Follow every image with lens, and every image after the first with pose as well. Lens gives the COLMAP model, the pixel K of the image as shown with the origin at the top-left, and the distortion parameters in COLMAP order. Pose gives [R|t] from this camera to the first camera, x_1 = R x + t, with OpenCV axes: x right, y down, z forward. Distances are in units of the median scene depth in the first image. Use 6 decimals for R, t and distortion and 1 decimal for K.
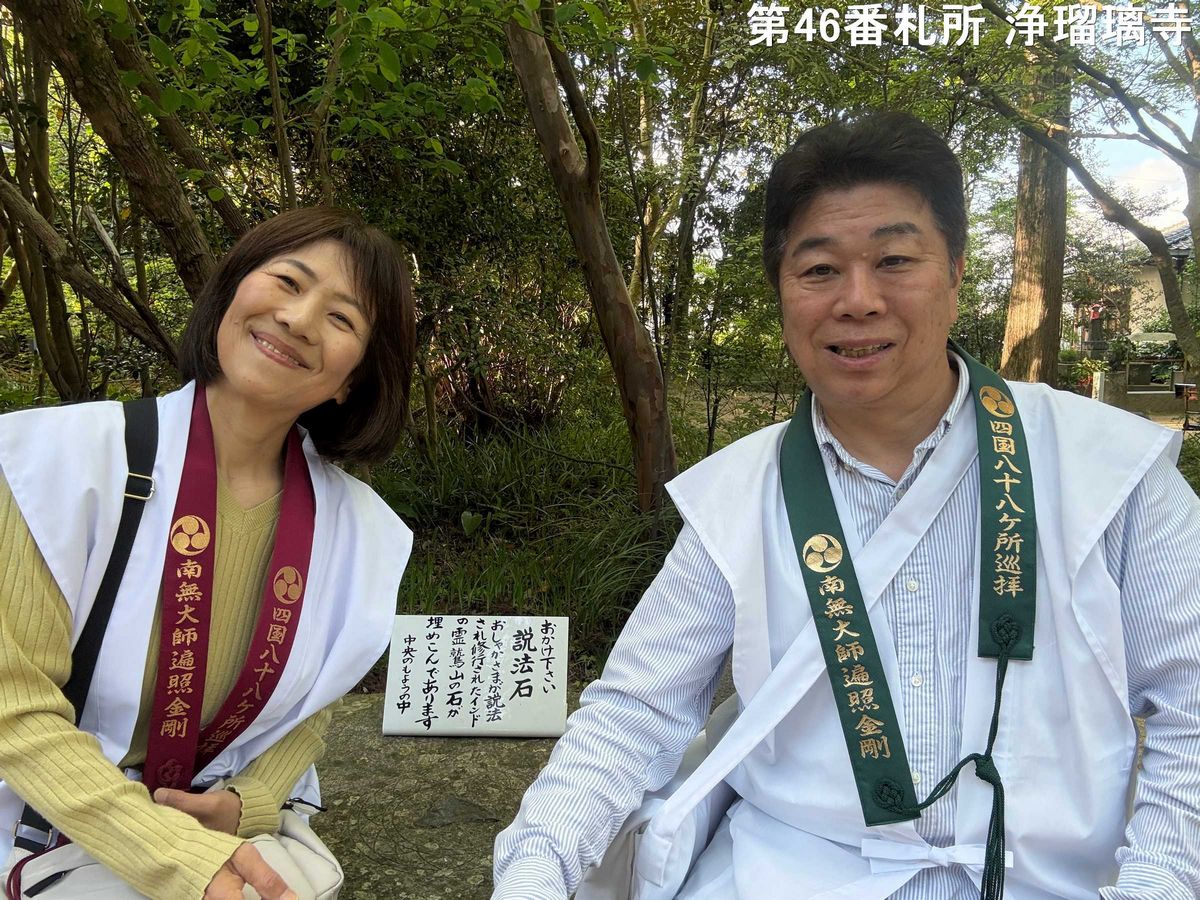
lens RADIAL K [[812.2, 0, 567.5], [0, 812.2, 455.9], [0, 0, 1]] dist [0.075346, -0.104415]
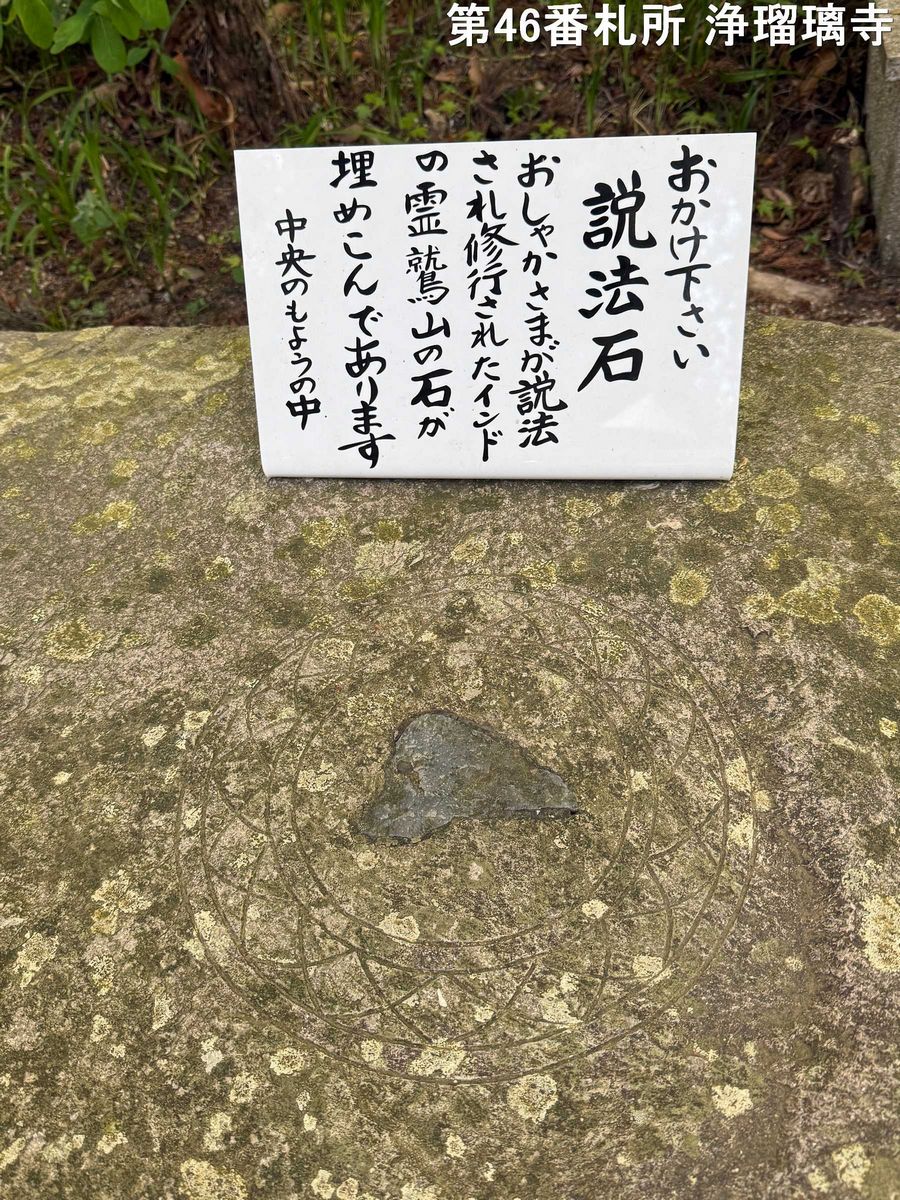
lens RADIAL K [[1052.3, 0, 450.0], [0, 1052.3, 600.0], [0, 0, 1]] dist [0.081487, -0.014604]
pose [[0.989585, 0.003418, -0.143911, -0.059219], [0.092937, 0.748275, 0.656846, 0.050889], [0.109930, -0.663379, 0.740164, 0.575299]]
